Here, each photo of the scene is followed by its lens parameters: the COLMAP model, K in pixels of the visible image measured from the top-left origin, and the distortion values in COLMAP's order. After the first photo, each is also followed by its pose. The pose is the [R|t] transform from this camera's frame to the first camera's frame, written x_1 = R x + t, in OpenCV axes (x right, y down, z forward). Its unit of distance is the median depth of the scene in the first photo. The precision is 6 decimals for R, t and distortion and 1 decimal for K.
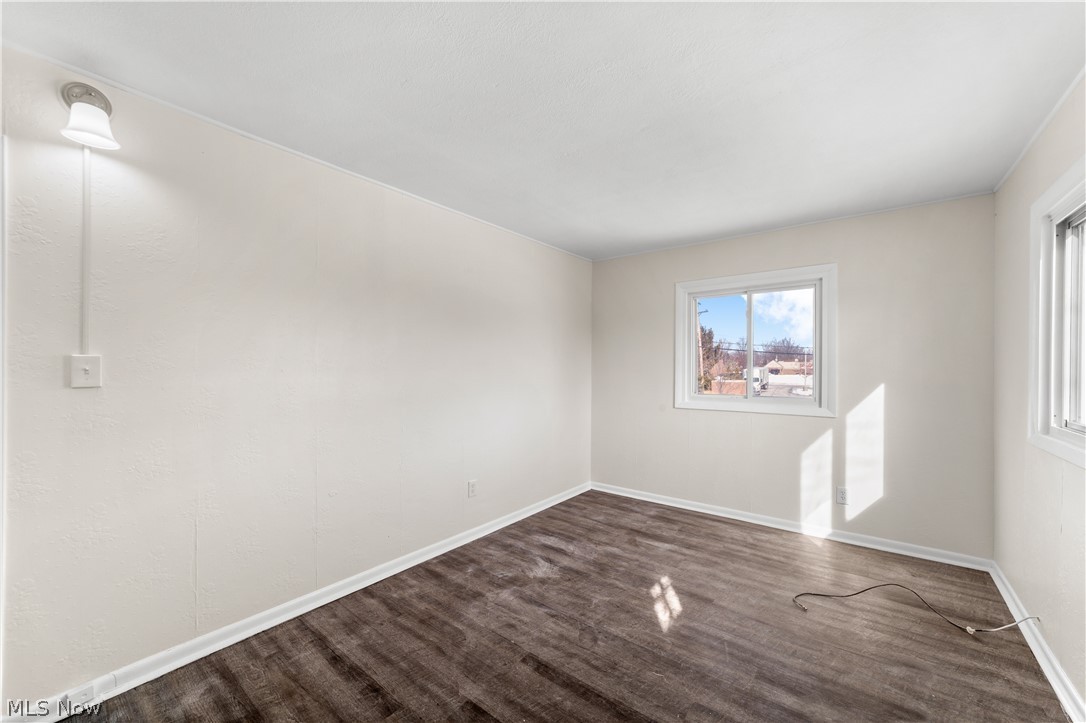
lens RADIAL K [[426.6, 0, 533.3], [0, 426.6, 366.7], [0, 0, 1]] dist [-0.000668, 0.000268]
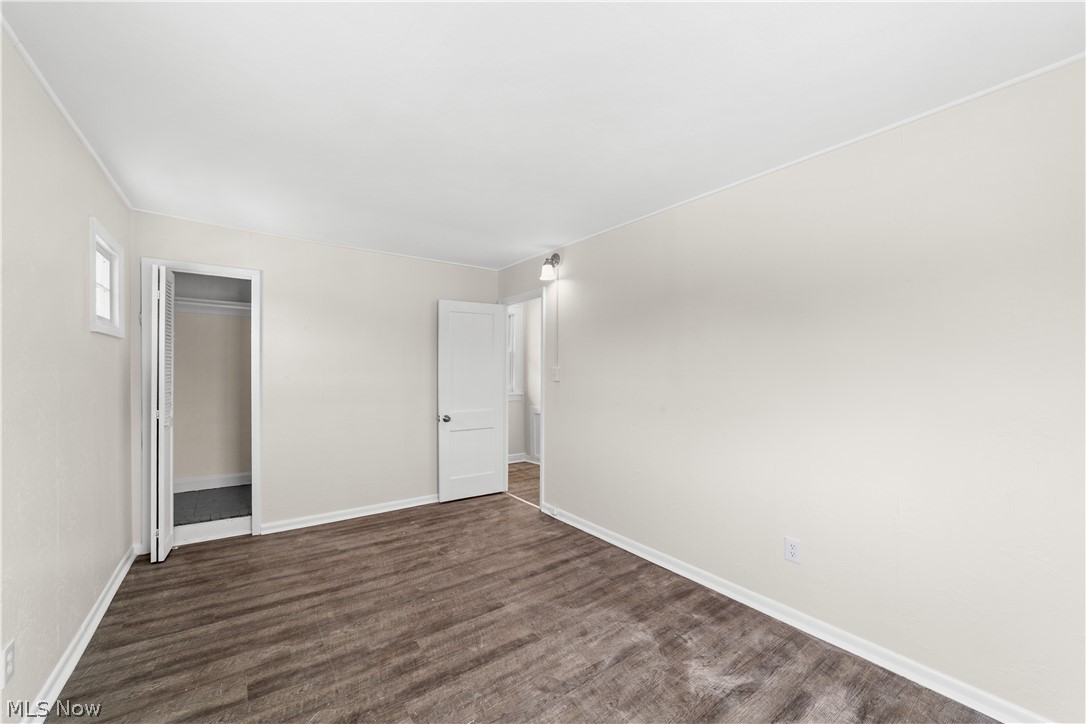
lens RADIAL K [[426.6, 0, 544.3], [0, 426.6, 367.2], [0, 0, 1]] dist [-0.000668, 0.000268]
pose [[-0.255741, -0.012137, -0.966669, 0.864285], [-0.006847, 0.999919, -0.010743, -0.003824], [0.966721, 0.003871, -0.255804, 1.066257]]
